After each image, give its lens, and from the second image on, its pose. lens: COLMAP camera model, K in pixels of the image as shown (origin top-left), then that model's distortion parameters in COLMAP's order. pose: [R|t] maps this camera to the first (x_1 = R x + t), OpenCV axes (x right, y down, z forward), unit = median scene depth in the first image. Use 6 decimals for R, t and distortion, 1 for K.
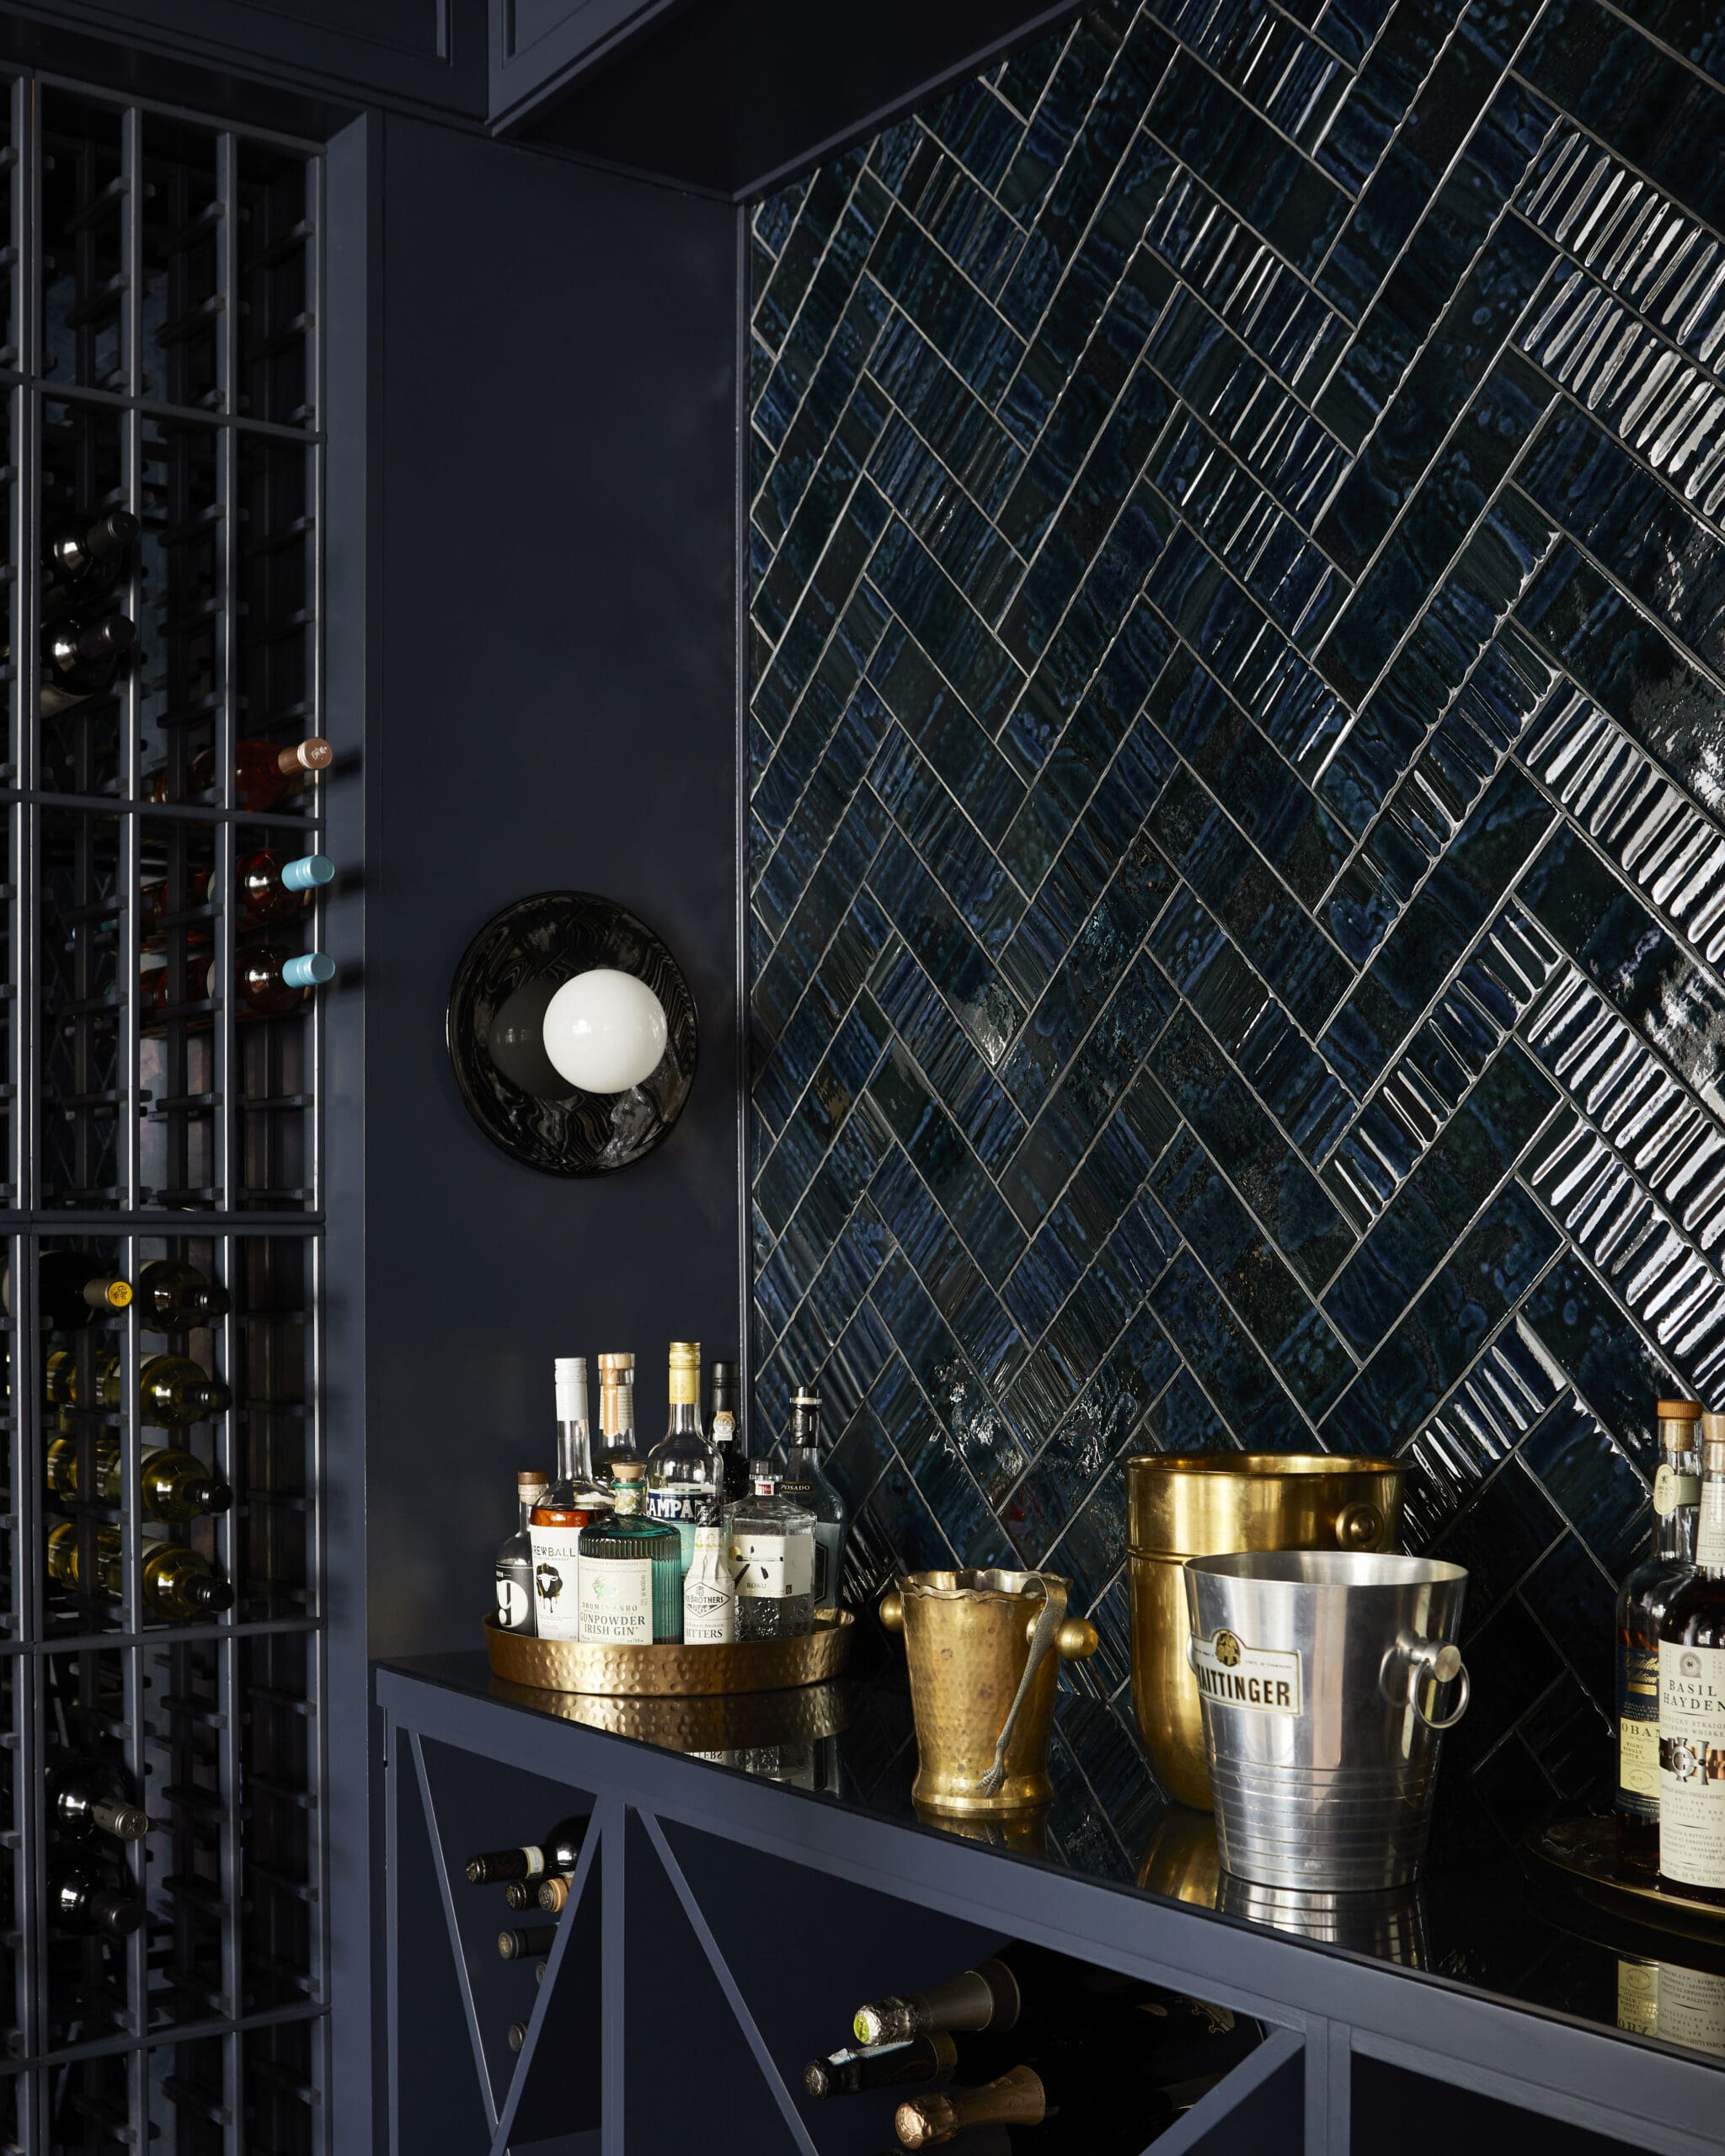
lens RADIAL K [[5550.1, 0, 862.6], [0, 5550.1, 1080.0], [0, 0, 1]] dist [-0.002517, 0.000000]
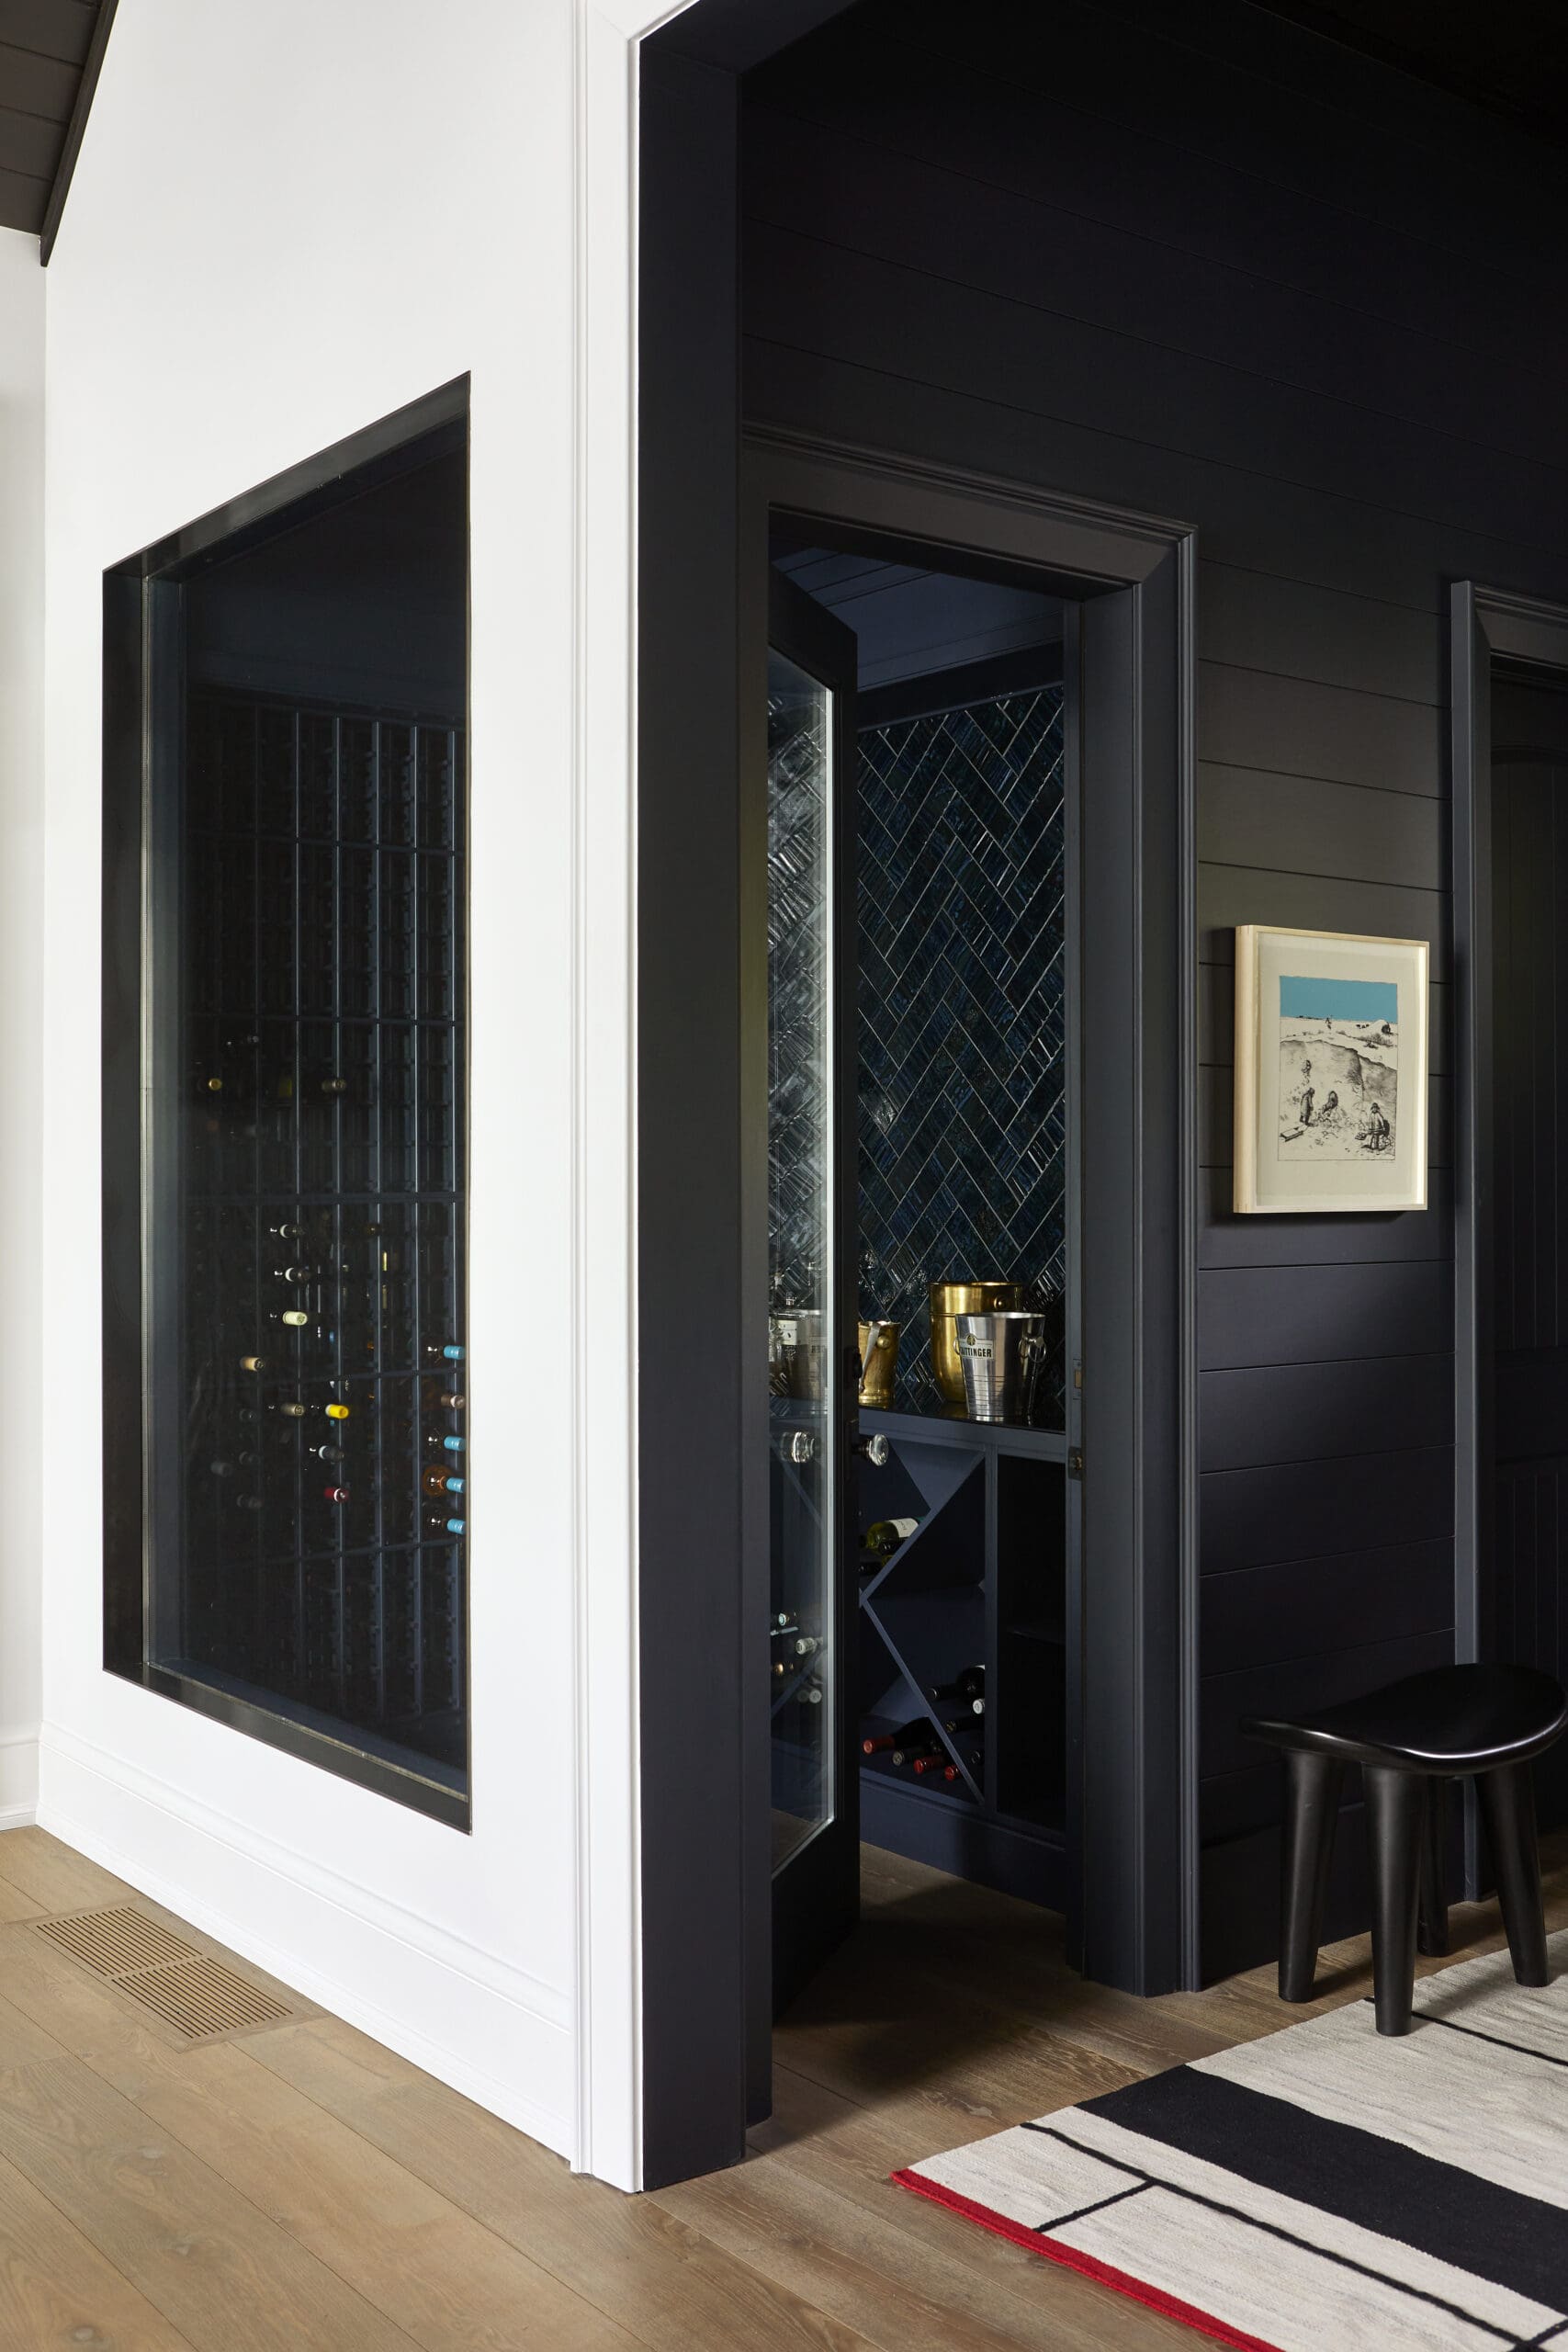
lens RADIAL K [[2285.0, 0, 783.8], [0, 2285.0, 1173.6], [0, 0, 1]] dist [0.007026, 0.000000]
pose [[0.999788, -0.003283, -0.020311, -0.003792], [0.003613, 0.999862, 0.016223, -0.005057], [0.020255, -0.016293, 0.999662, -0.116342]]
